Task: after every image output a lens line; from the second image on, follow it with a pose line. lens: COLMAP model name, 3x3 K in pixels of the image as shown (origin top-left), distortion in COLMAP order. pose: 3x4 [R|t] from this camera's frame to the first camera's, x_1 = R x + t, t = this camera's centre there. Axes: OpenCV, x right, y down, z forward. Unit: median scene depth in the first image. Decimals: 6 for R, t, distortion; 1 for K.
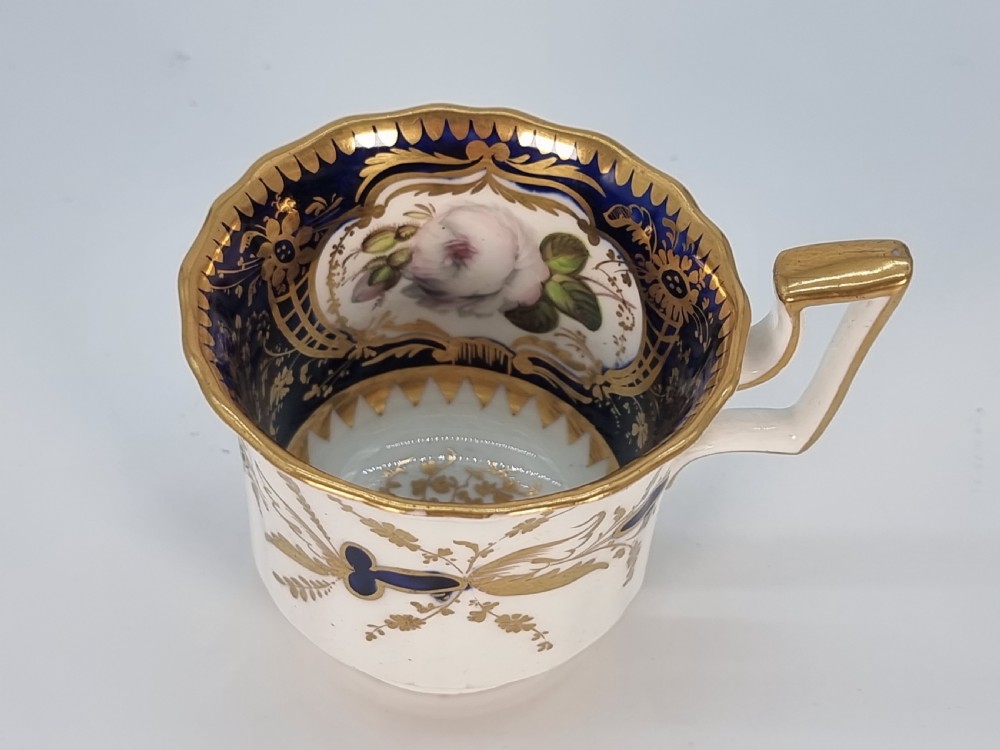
lens RADIAL K [[2101.1, 0, 500.6], [0, 2101.1, 377.8], [0, 0, 1]] dist [0.026403, 0.000000]
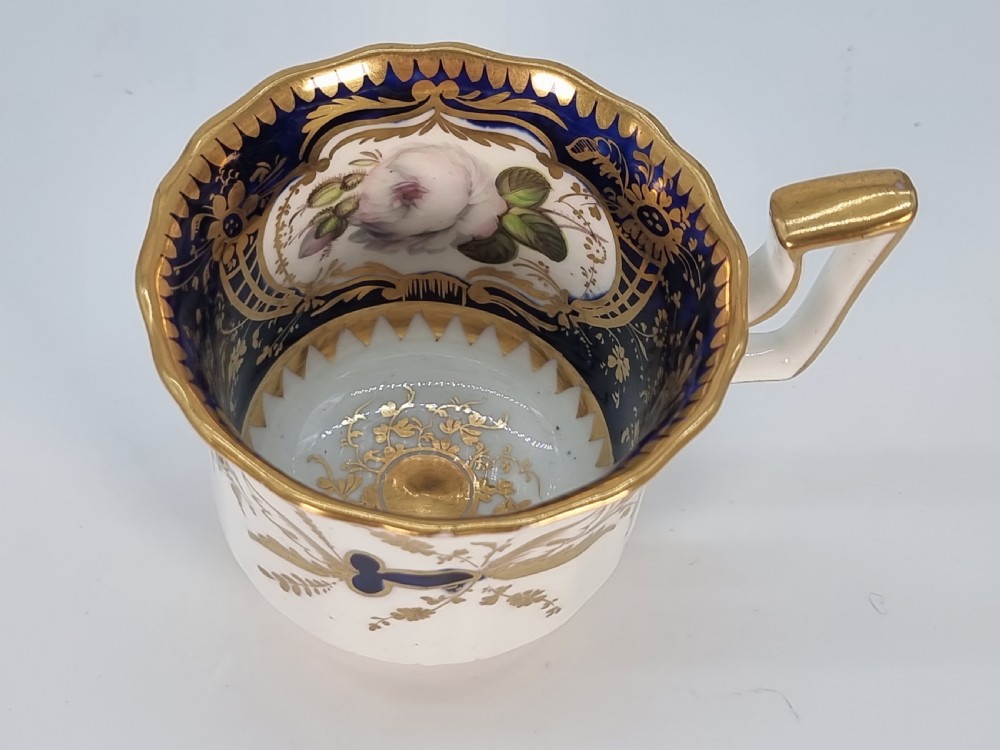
lens RADIAL K [[2101.1, 0, 500.1], [0, 2101.1, 318.3], [0, 0, 1]] dist [0.026403, 0.000000]
pose [[0.988902, -0.107271, 0.102794, -0.085482], [0.093993, 0.987528, 0.126309, -0.124994], [-0.115061, -0.115245, 0.986651, 0.070733]]
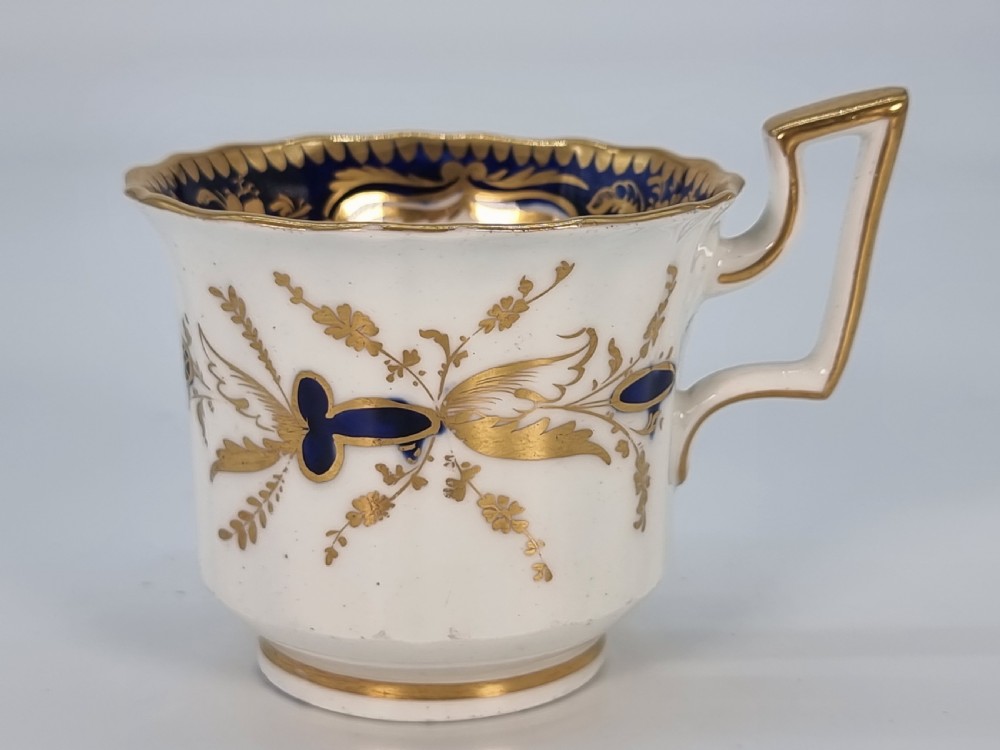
lens RADIAL K [[2101.1, 0, 500.1], [0, 2101.1, 366.5], [0, 0, 1]] dist [0.026403, 0.000000]
pose [[0.998763, -0.048298, -0.011834, 0.017918], [0.033030, 0.822251, -0.568165, 0.519199], [0.037172, 0.567071, 0.822829, 0.267611]]
